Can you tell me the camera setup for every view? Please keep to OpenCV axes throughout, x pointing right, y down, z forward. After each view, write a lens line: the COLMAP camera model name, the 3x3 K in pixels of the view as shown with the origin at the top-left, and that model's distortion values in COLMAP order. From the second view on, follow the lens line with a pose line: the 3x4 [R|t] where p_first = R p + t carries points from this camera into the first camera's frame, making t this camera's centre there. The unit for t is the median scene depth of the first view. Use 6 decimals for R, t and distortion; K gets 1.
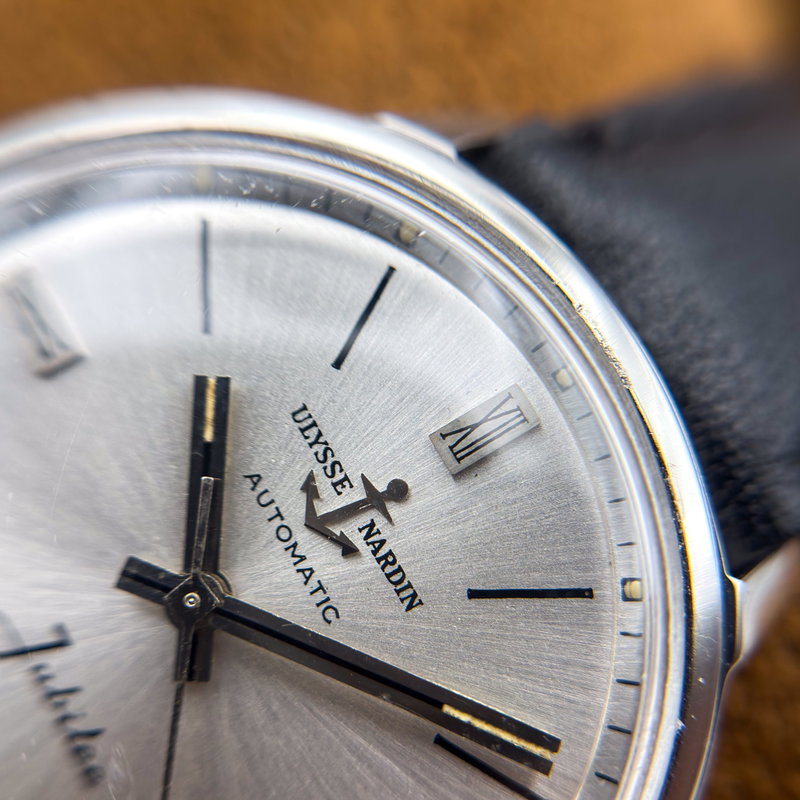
lens RADIAL K [[1620.0, 0, 400.0], [0, 1620.0, 400.0], [0, 0, 1]] dist [0.623797, 0.060290]
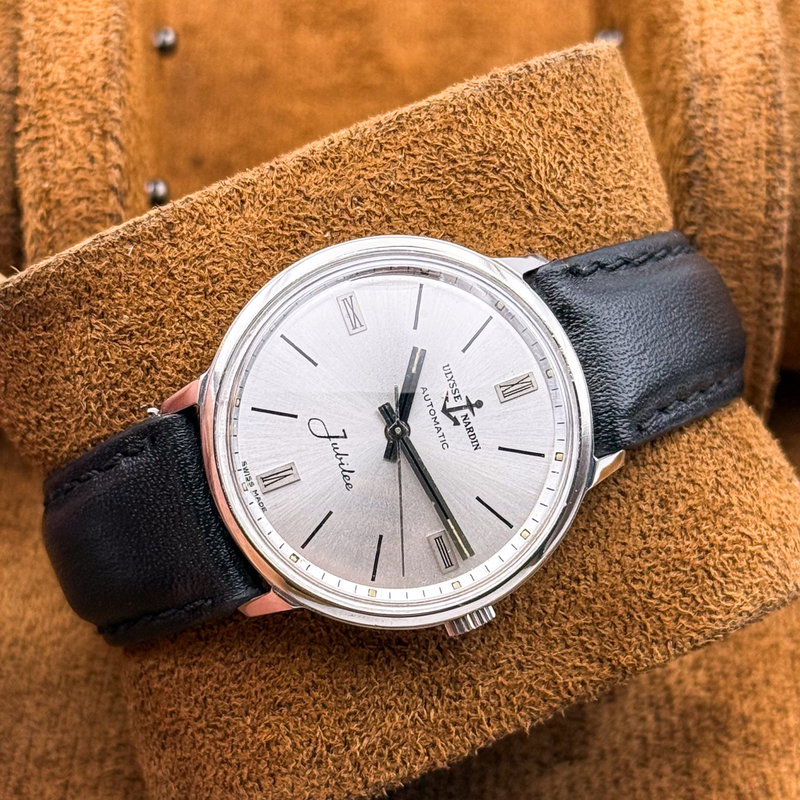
lens RADIAL K [[2529.4, 0, 400.0], [0, 2529.4, 400.0], [0, 0, 1]] dist [-0.087457, 0.336351]
pose [[0.977957, 0.182879, 0.100772, -0.526419], [-0.185674, 0.982428, 0.019007, -0.003289], [-0.095525, -0.037298, 0.994728, -2.956024]]
